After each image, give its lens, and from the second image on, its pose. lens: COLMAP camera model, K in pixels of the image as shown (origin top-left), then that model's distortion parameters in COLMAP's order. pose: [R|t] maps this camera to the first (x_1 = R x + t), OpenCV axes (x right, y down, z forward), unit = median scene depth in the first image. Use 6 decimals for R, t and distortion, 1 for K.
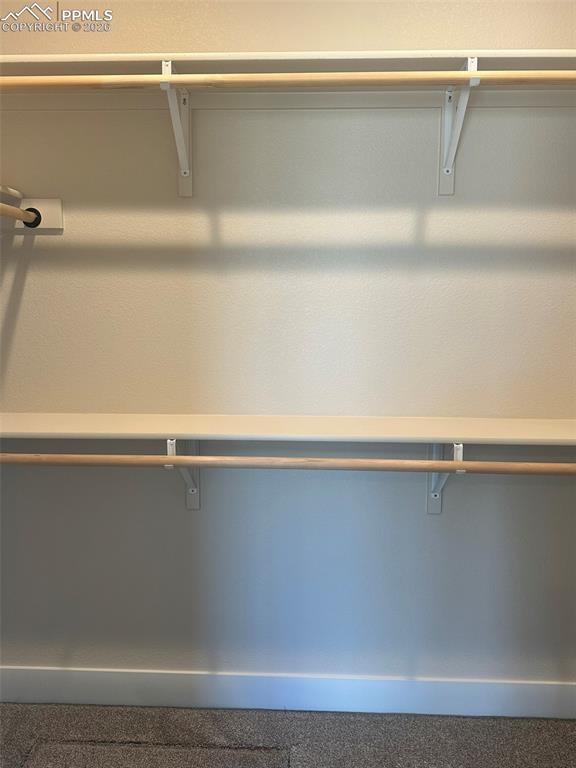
lens RADIAL K [[646.3, 0, 288.6], [0, 646.3, 381.4], [0, 0, 1]] dist [0.049135, -0.043401]
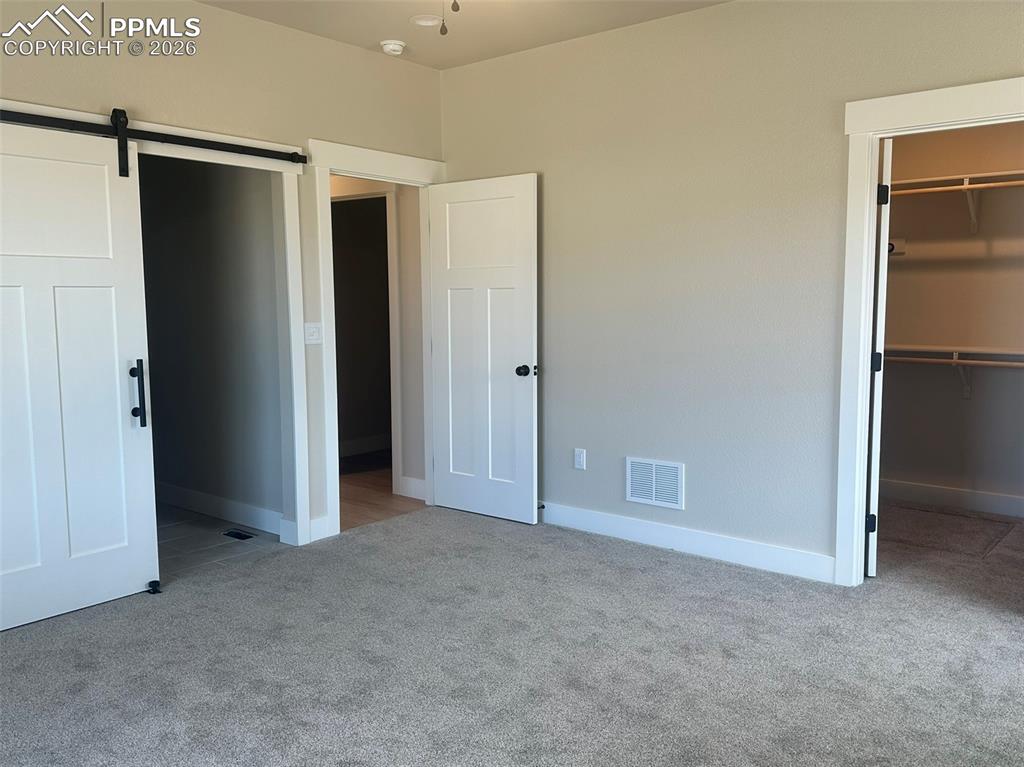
lens RADIAL K [[861.7, 0, 516.4], [0, 861.7, 381.8], [0, 0, 1]] dist [0.049135, -0.043401]
pose [[0.788312, 0.053333, -0.612960, 0.417058], [-0.082134, 0.996441, -0.018932, 0.349329], [0.609769, 0.065269, 0.789887, -2.025357]]
